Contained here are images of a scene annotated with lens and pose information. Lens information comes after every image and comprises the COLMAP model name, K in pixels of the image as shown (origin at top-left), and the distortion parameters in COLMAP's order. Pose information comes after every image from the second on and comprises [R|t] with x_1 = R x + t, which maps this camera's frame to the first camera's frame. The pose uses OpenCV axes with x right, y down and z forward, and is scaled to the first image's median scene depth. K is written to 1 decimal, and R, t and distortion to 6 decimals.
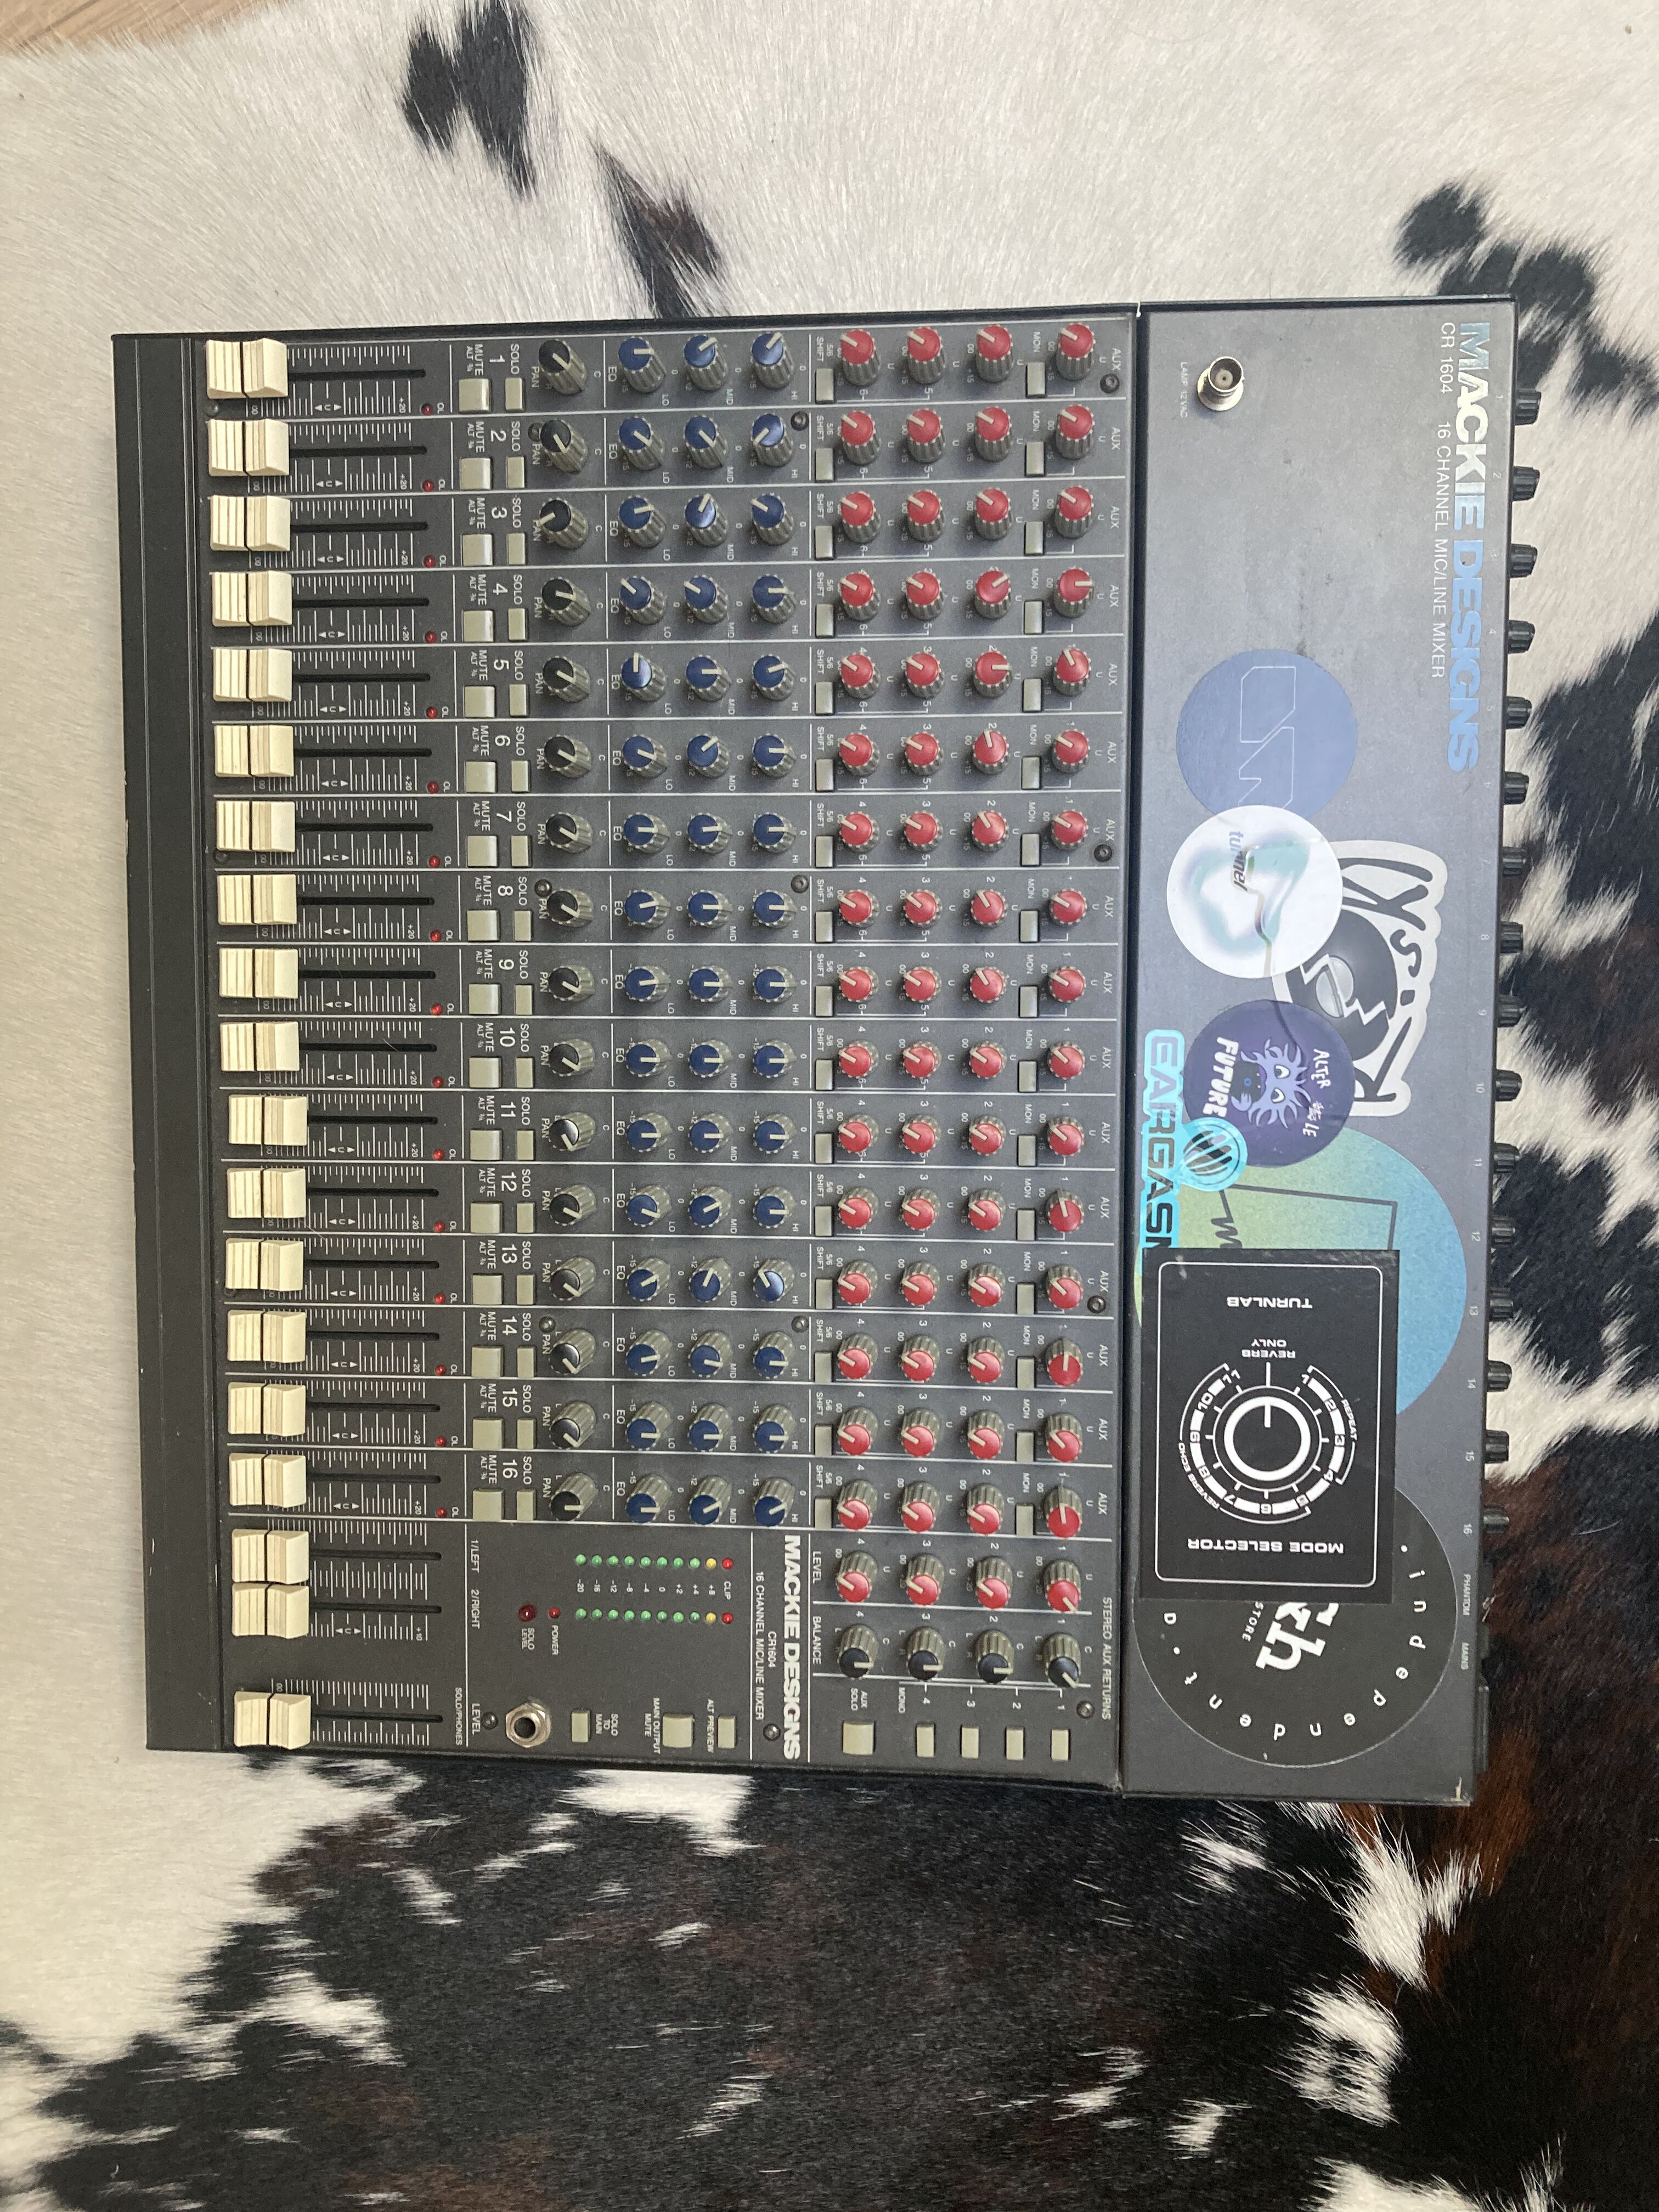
lens RADIAL K [[1819.1, 0, 829.6], [0, 1819.1, 1105.6], [0, 0, 1]] dist [0.010354, -0.000292]
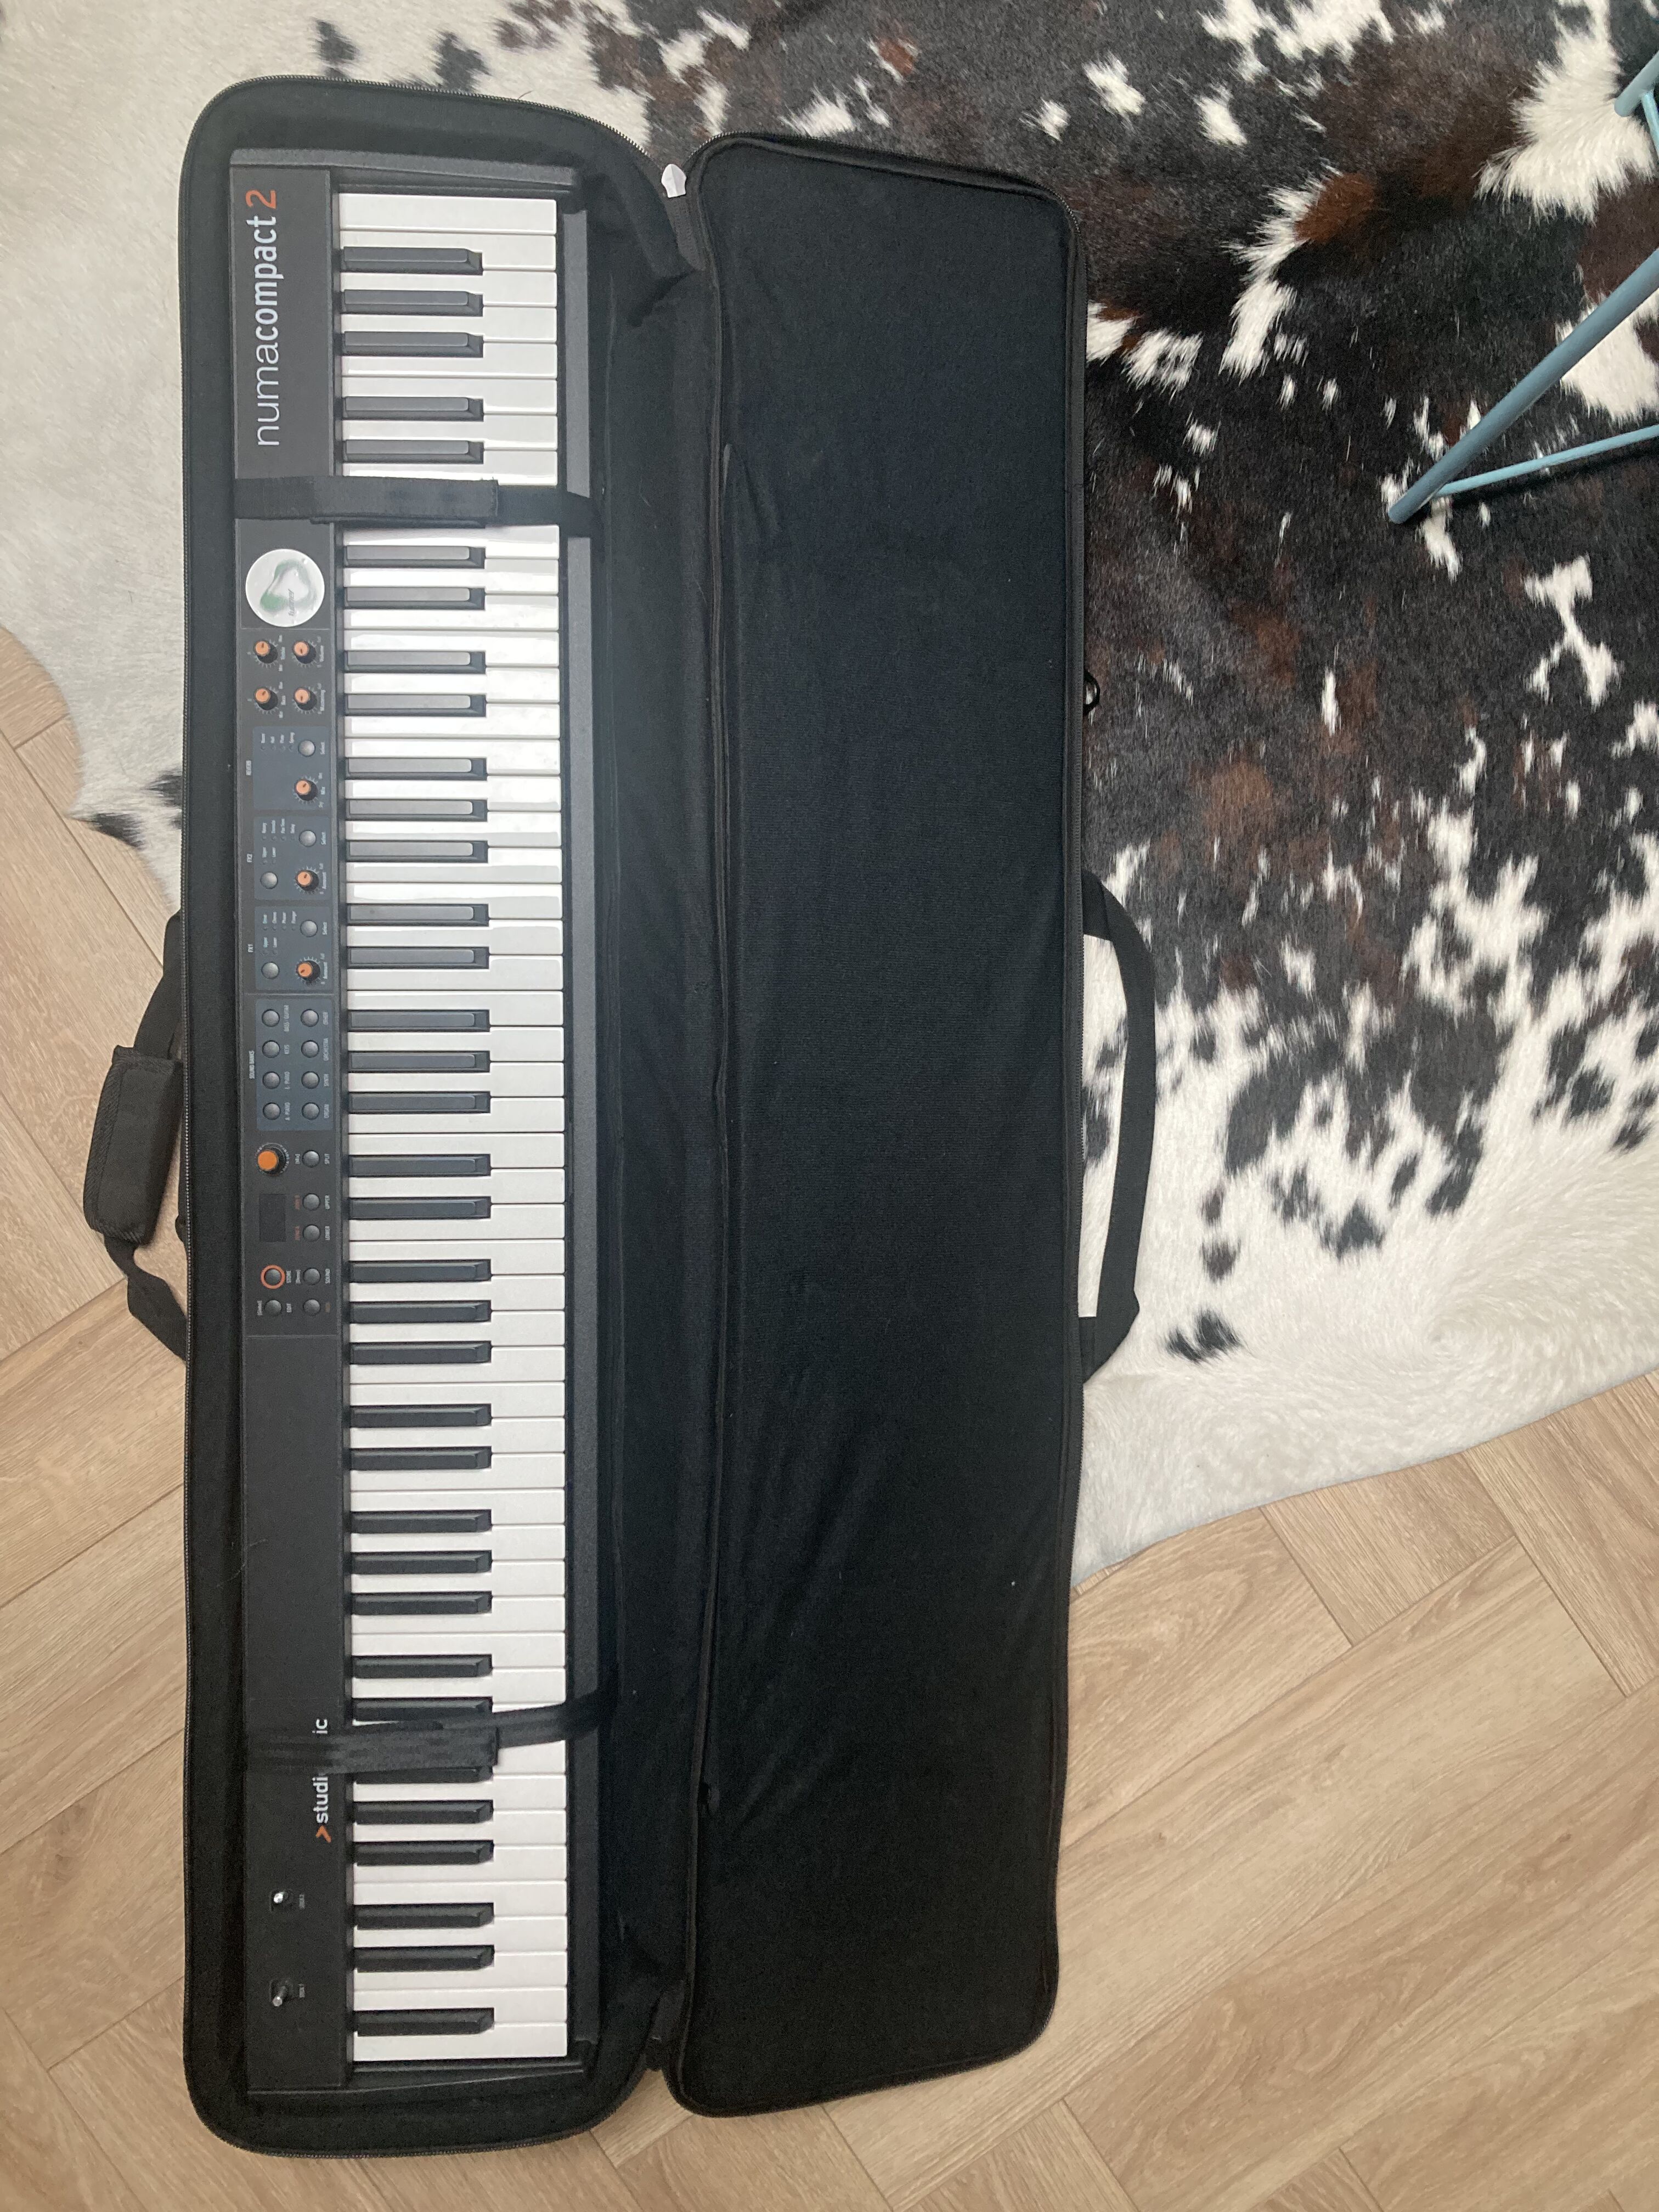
lens RADIAL K [[1819.1, 0, 839.0], [0, 1819.1, 1097.6], [0, 0, 1]] dist [0.010354, -0.000292]
pose [[-0.013314, -0.995525, -0.093556, -0.313136], [0.999830, -0.012060, -0.013957, 0.194484], [0.012766, -0.093726, 0.995516, -1.010565]]
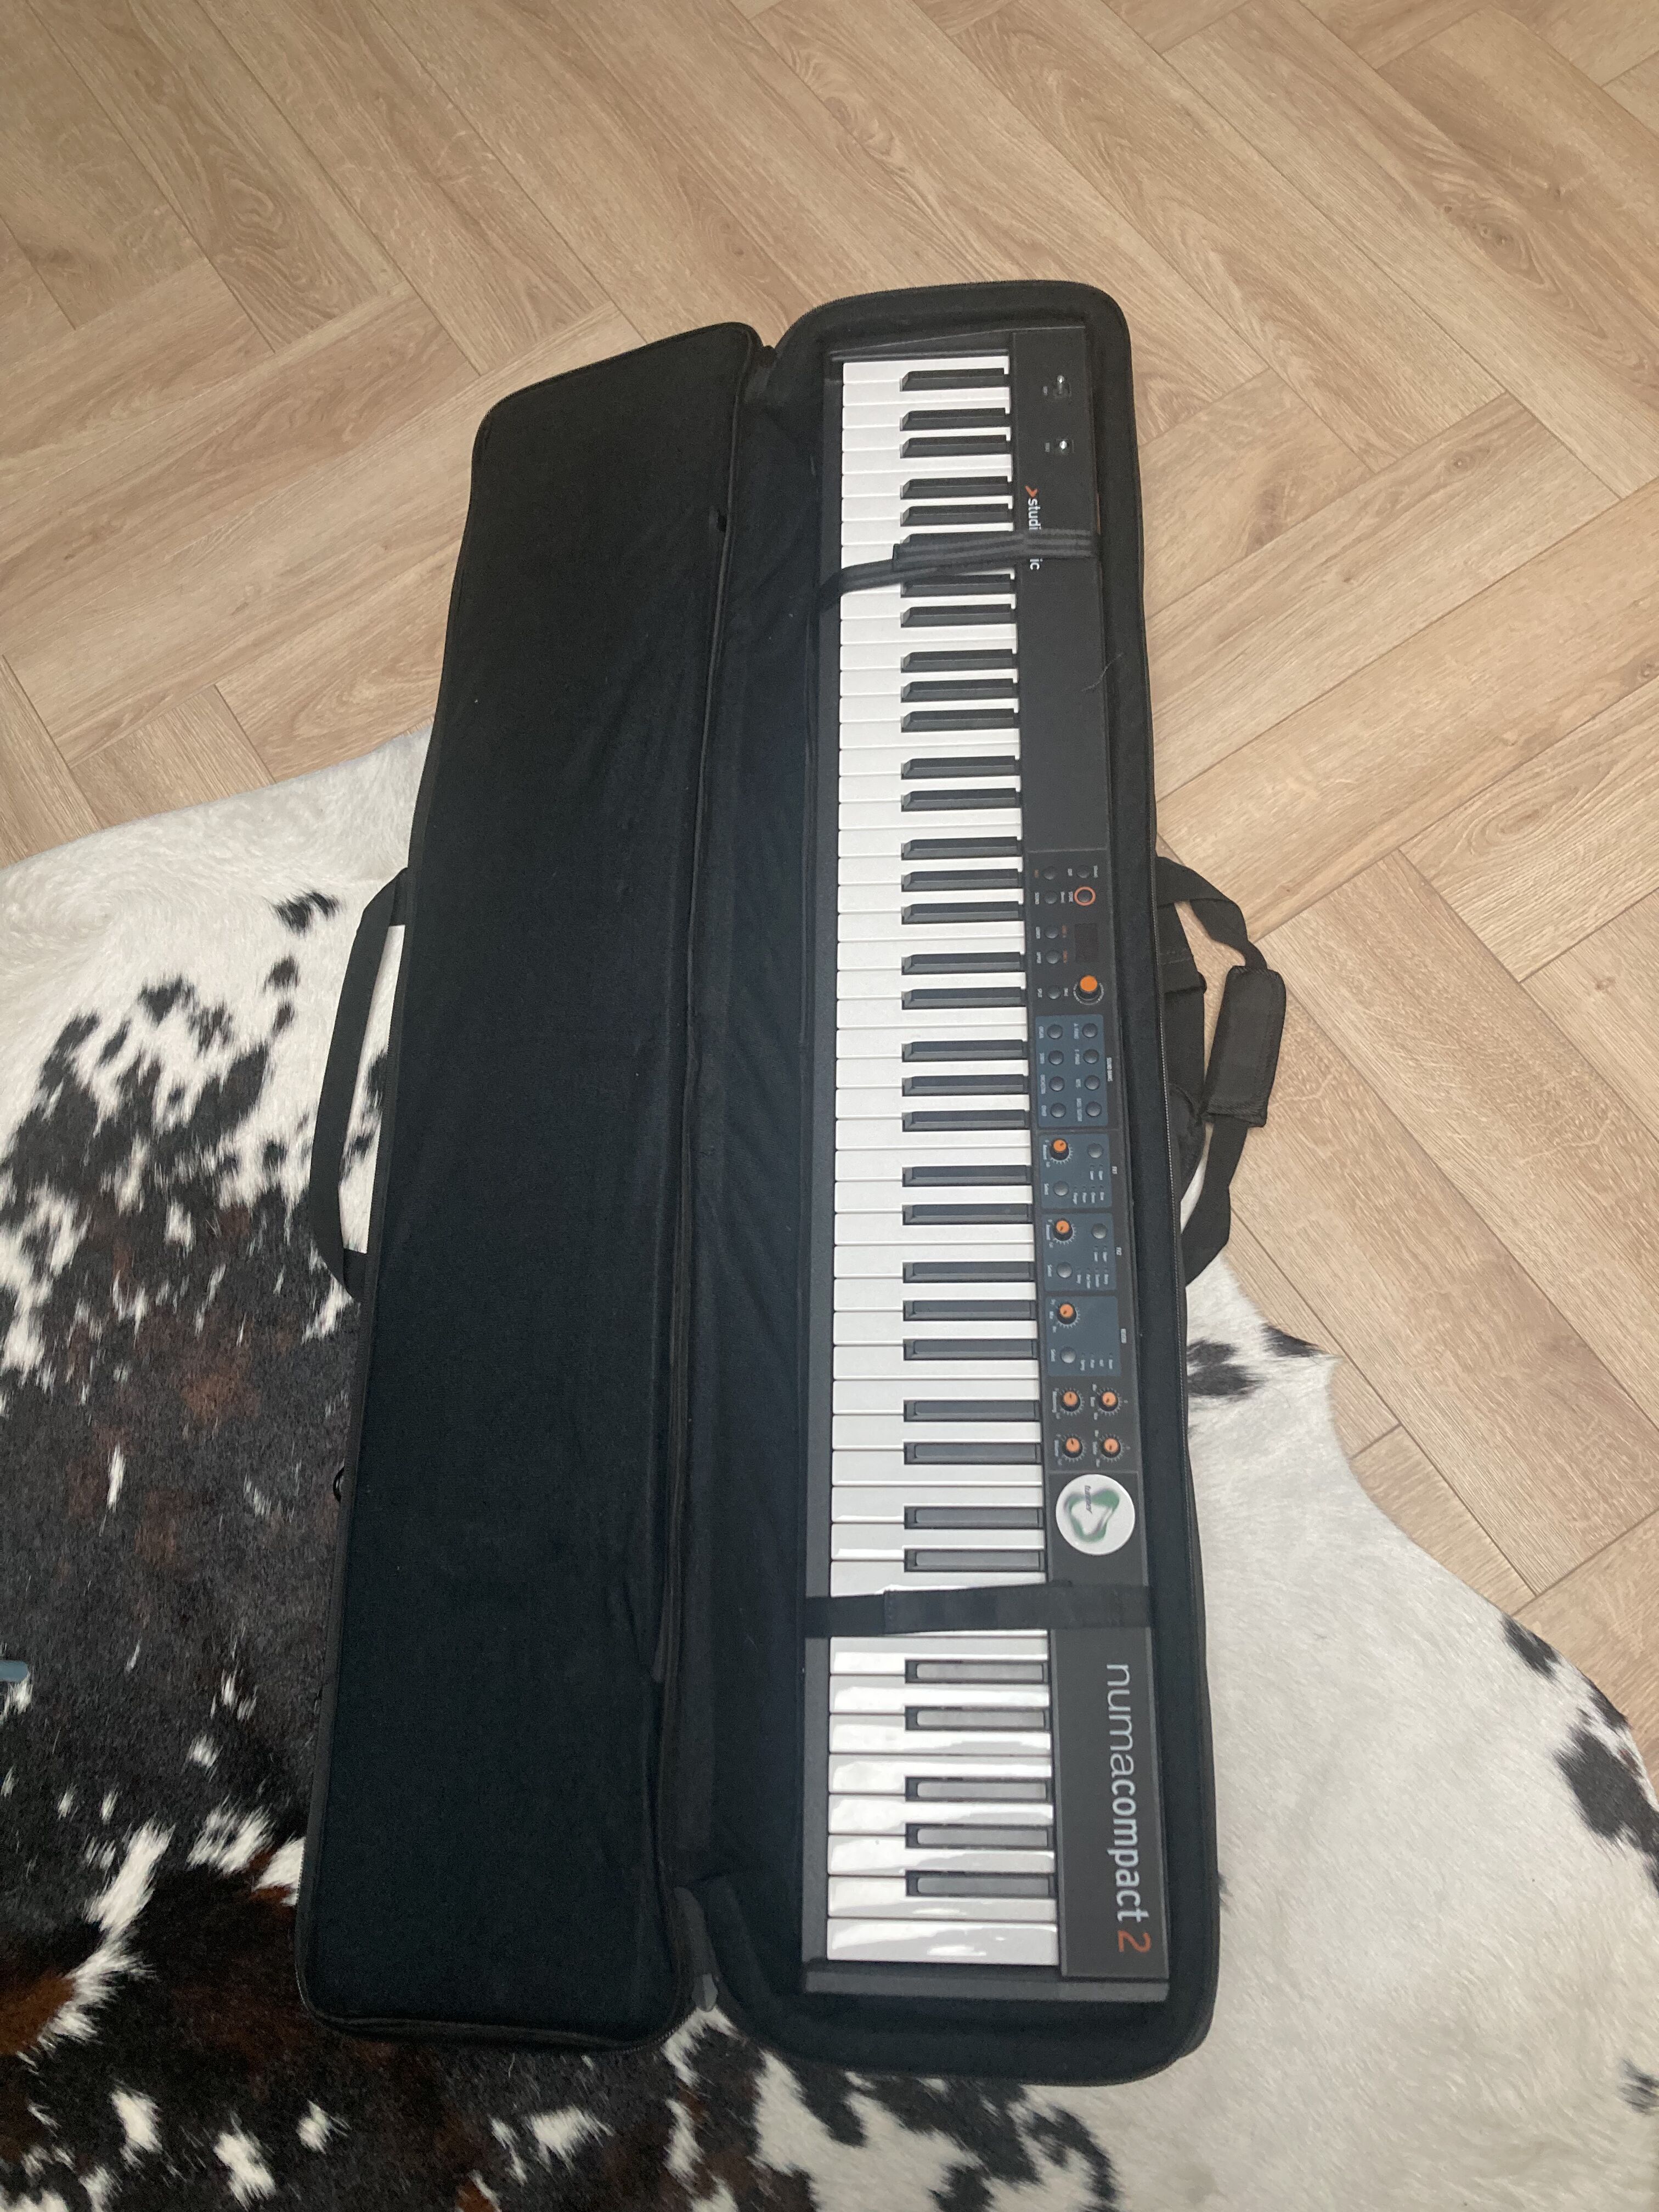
lens RADIAL K [[1819.1, 0, 829.1], [0, 1819.1, 1090.8], [0, 0, 1]] dist [0.010354, -0.000292]
pose [[-0.006807, 0.900930, -0.433912, 0.403067], [-0.999382, 0.008840, 0.034031, -0.160513], [0.034495, 0.433875, 0.900312, -0.985041]]
